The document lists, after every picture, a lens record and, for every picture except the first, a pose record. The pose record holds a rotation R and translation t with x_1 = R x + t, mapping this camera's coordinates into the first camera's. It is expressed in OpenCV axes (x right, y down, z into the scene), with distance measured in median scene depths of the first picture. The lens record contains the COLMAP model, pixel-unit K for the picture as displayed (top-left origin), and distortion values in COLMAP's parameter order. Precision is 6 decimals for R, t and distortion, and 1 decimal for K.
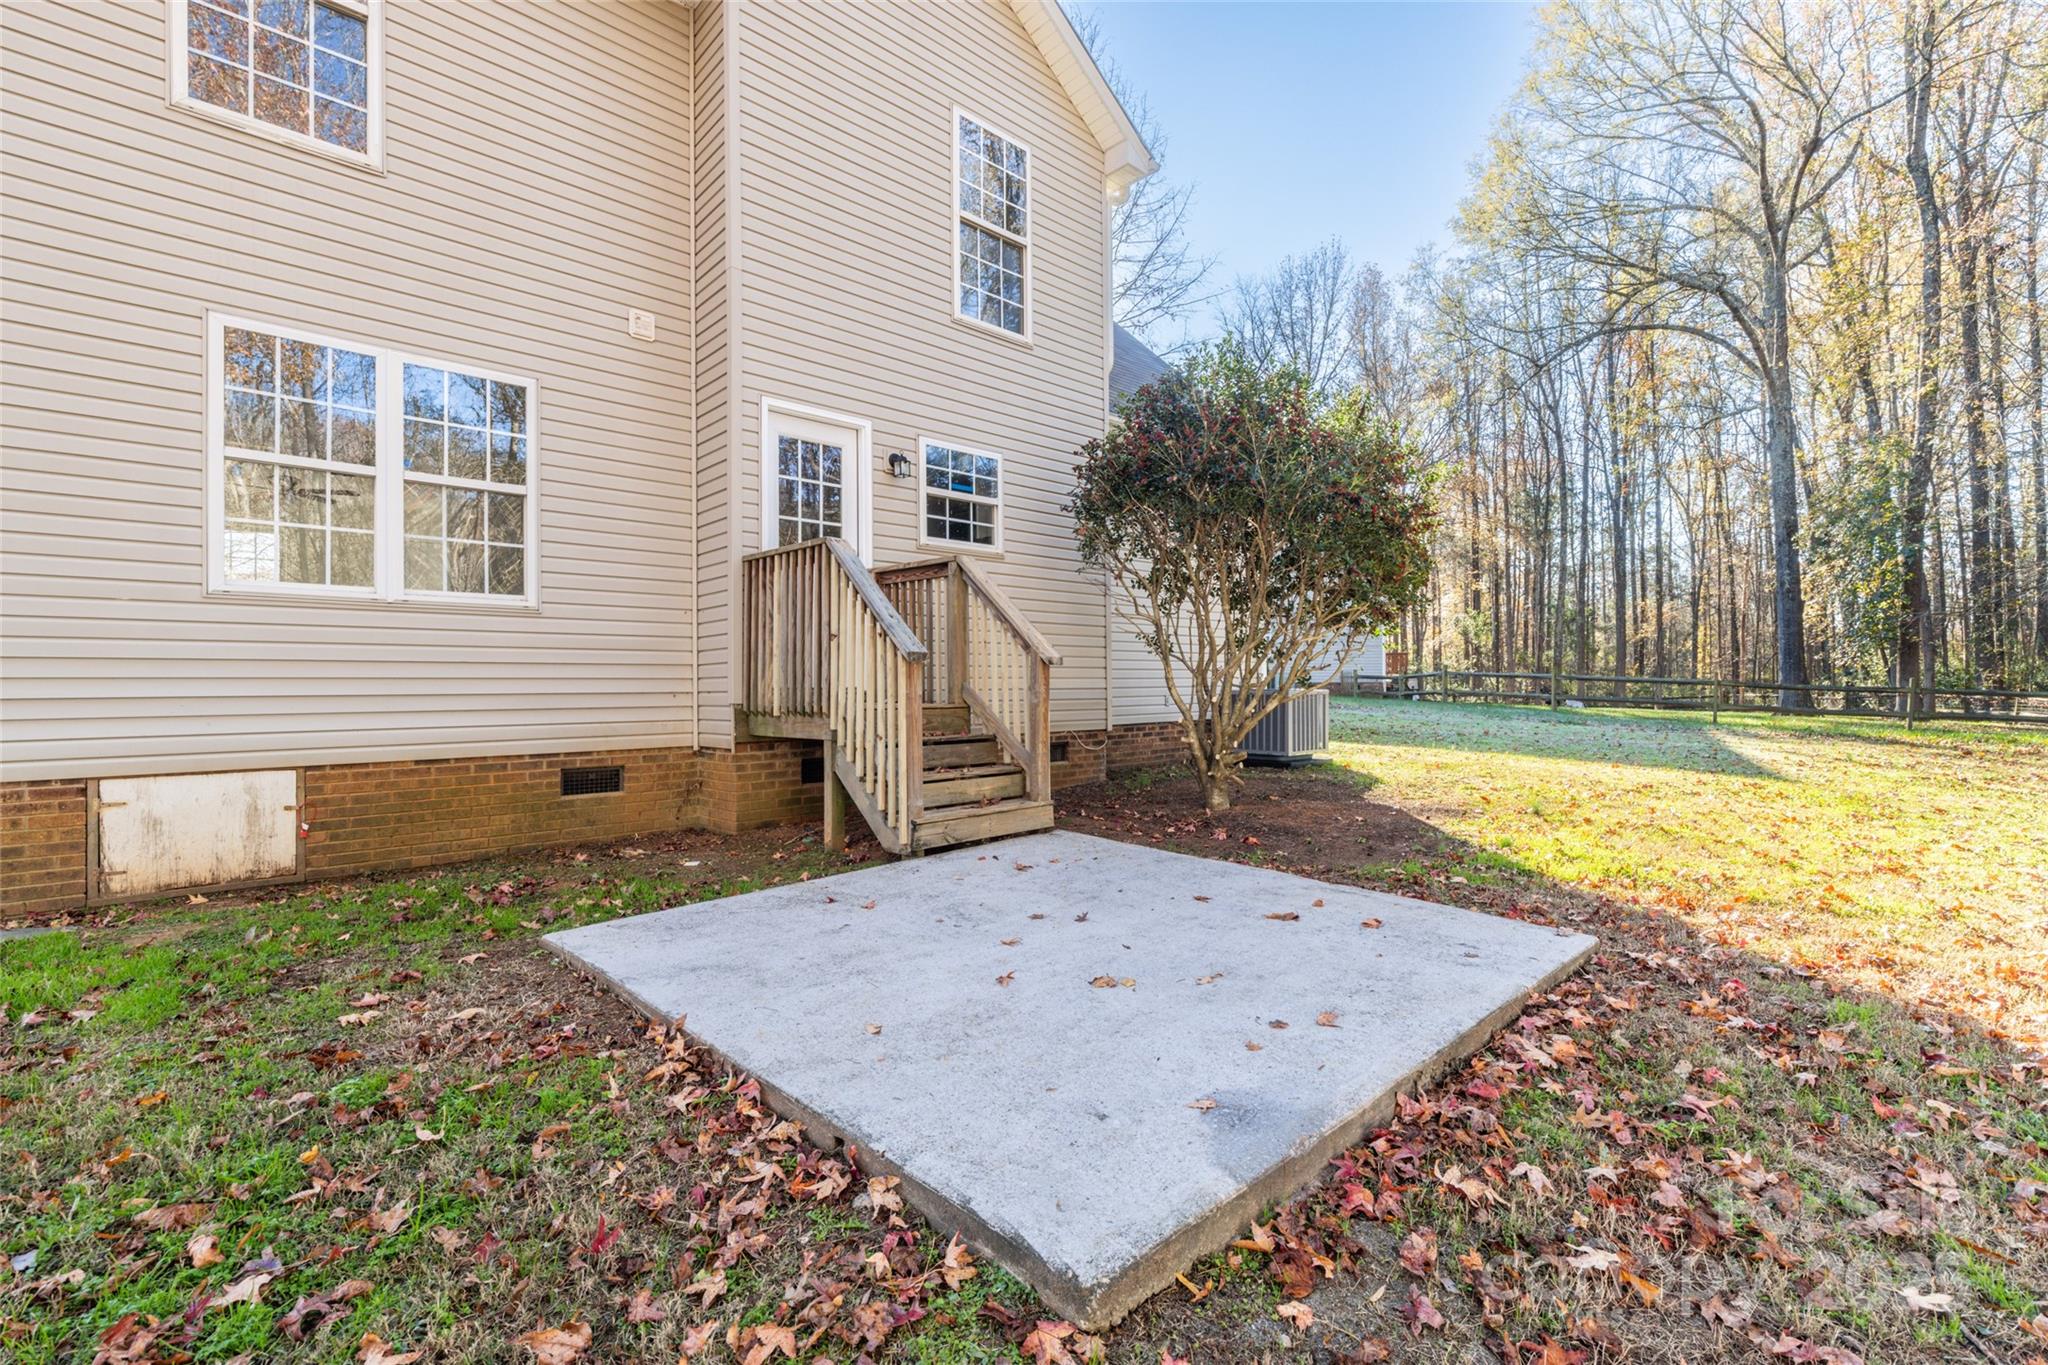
lens RADIAL K [[915.5, 0, 1024.0], [0, 915.5, 682.5], [0, 0, 1]] dist [0.003733, -0.000397]
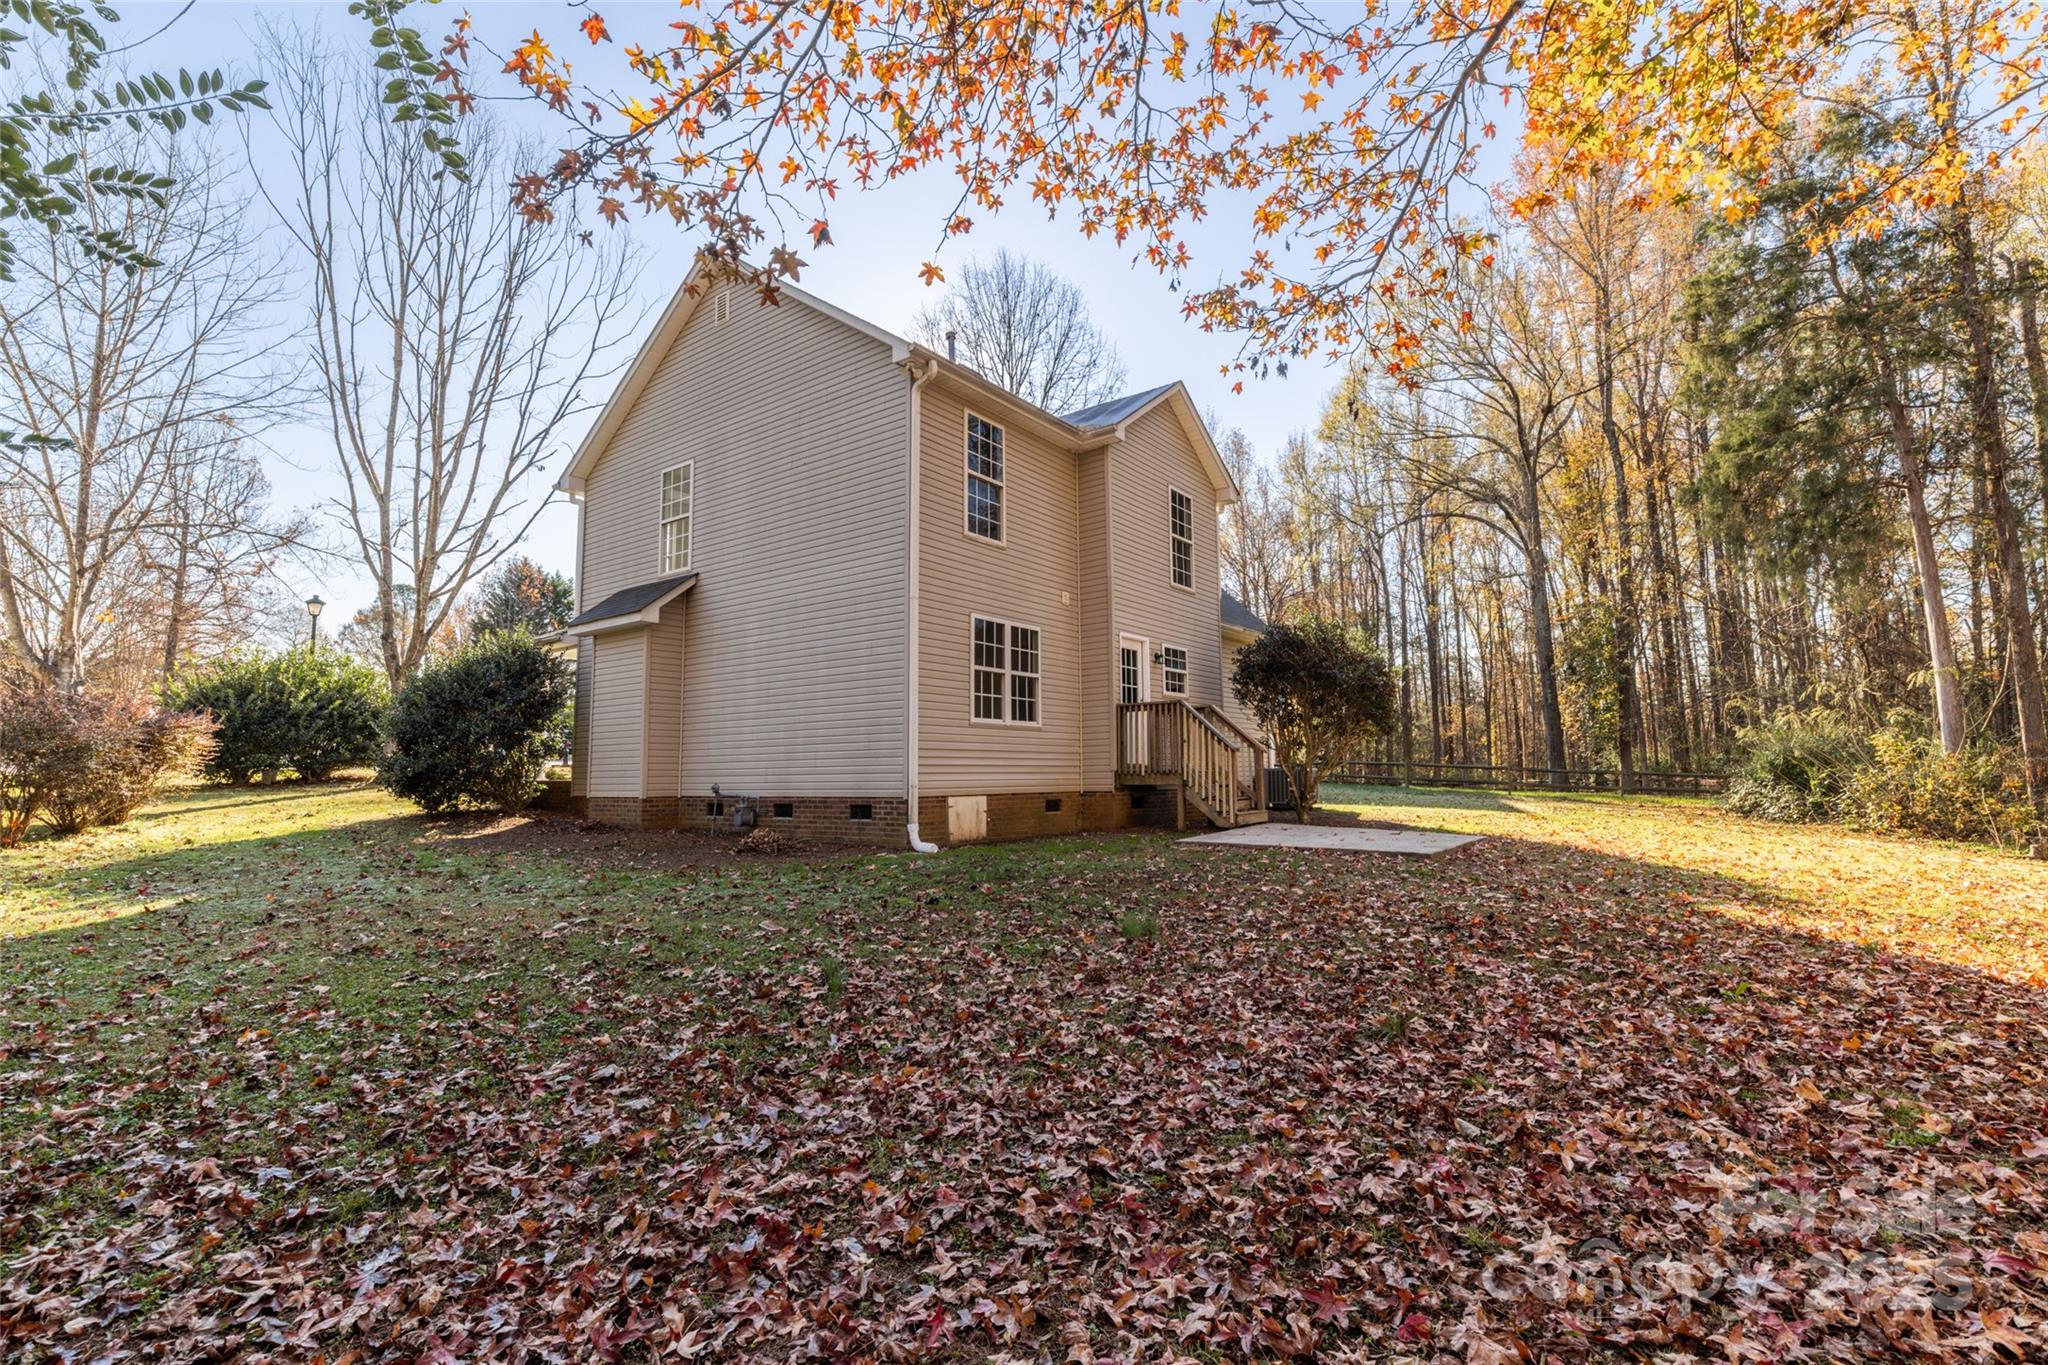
lens RADIAL K [[915.5, 0, 1024.0], [0, 915.5, 682.5], [0, 0, 1]] dist [0.003733, -0.000397]
pose [[0.986459, 0.015509, 0.163272, -0.739104], [0.000822, 0.995039, -0.099486, 0.026469], [-0.164005, 0.098273, 0.981552, -0.955198]]
